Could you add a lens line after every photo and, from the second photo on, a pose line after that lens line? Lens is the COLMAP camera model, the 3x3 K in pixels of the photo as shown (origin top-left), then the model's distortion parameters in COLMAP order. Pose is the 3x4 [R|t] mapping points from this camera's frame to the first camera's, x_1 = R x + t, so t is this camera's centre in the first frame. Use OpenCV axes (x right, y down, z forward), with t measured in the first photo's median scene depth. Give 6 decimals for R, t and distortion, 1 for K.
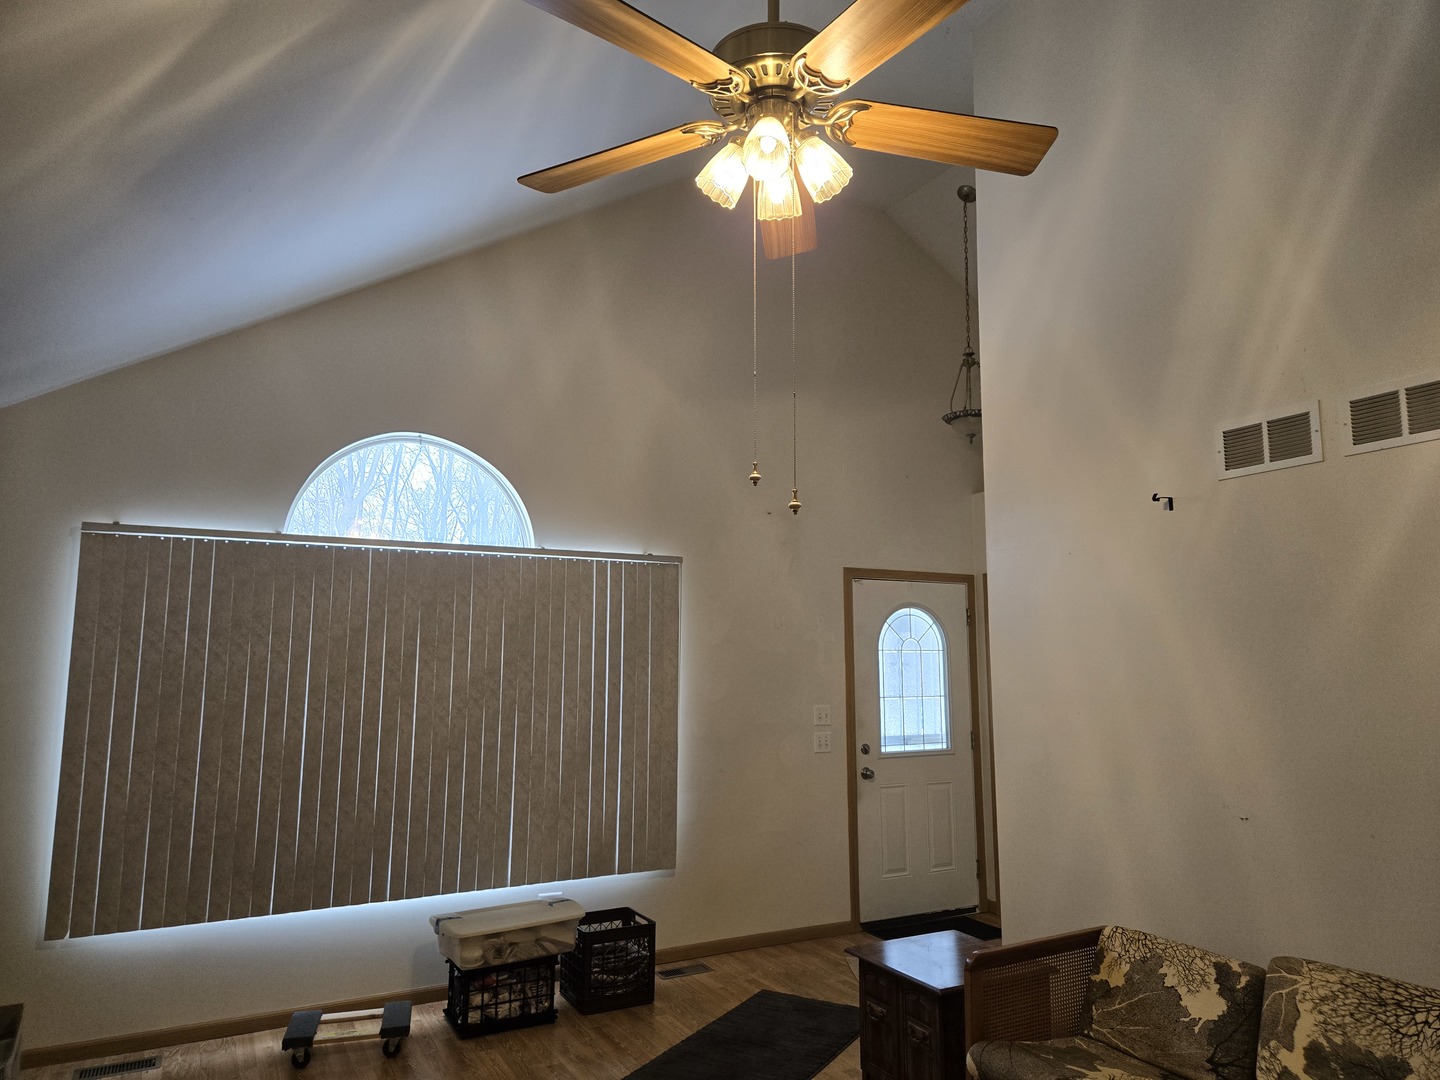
lens RADIAL K [[958.8, 0, 722.3], [0, 958.8, 541.0], [0, 0, 1]] dist [0.054256, -0.036686]
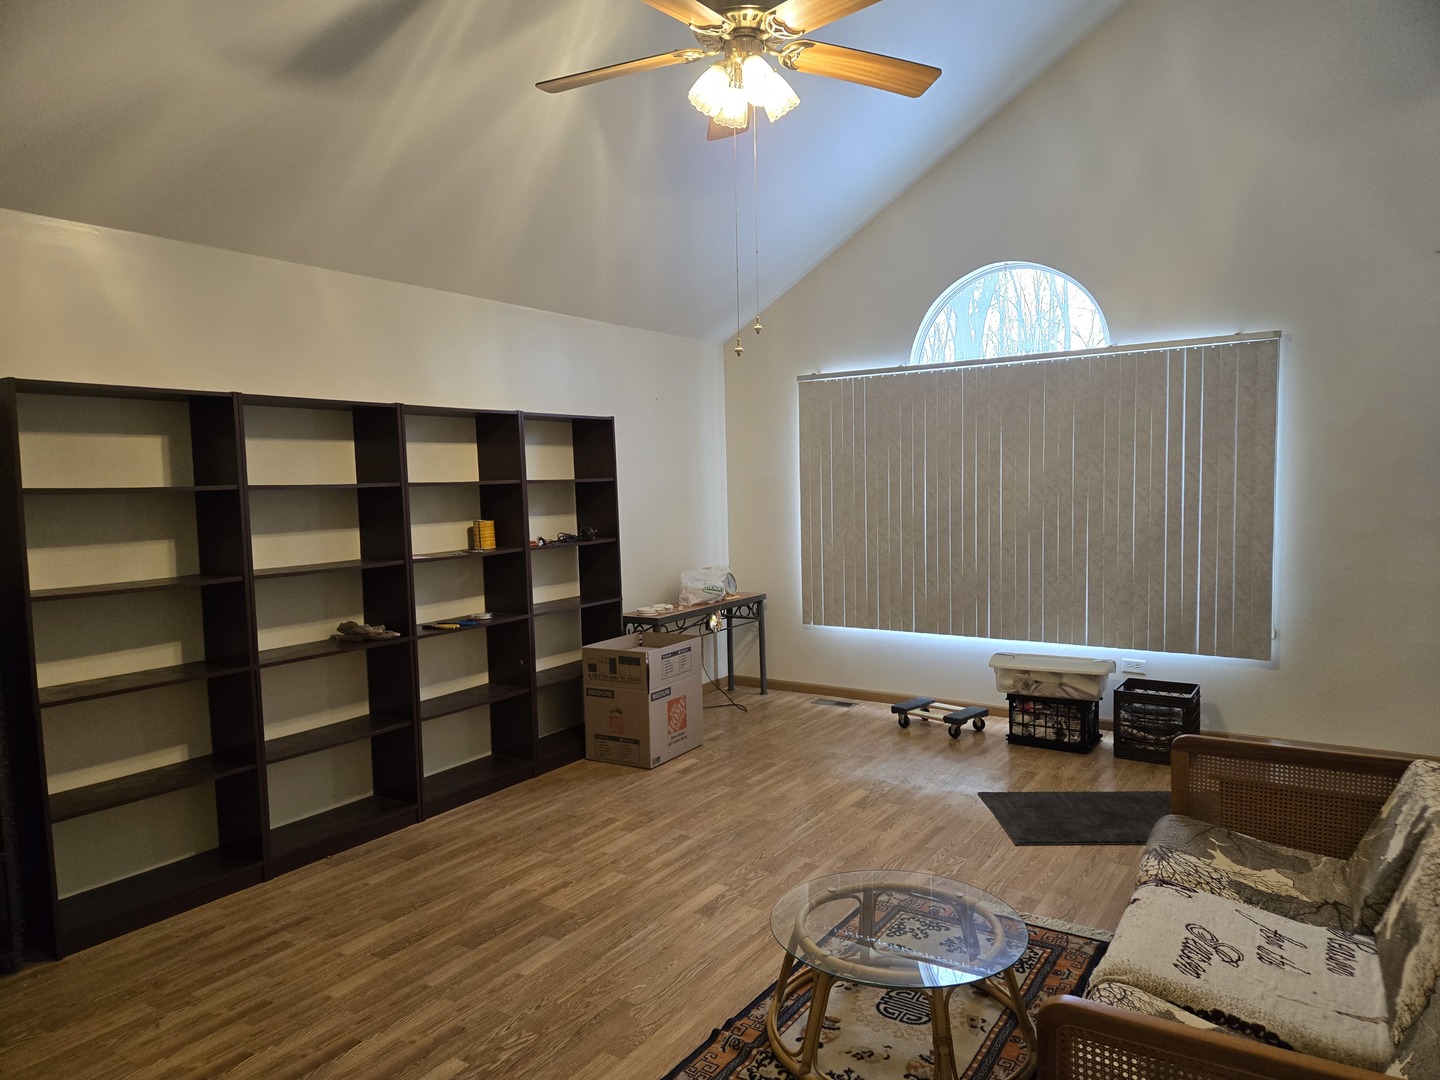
lens RADIAL K [[958.8, 0, 726.3], [0, 958.8, 542.3], [0, 0, 1]] dist [0.054256, -0.036686]
pose [[0.469213, 0.049830, -0.881678, 0.633262], [0.136774, 0.982258, 0.128303, 0.027826], [0.872429, -0.180792, 0.454073, 0.121287]]
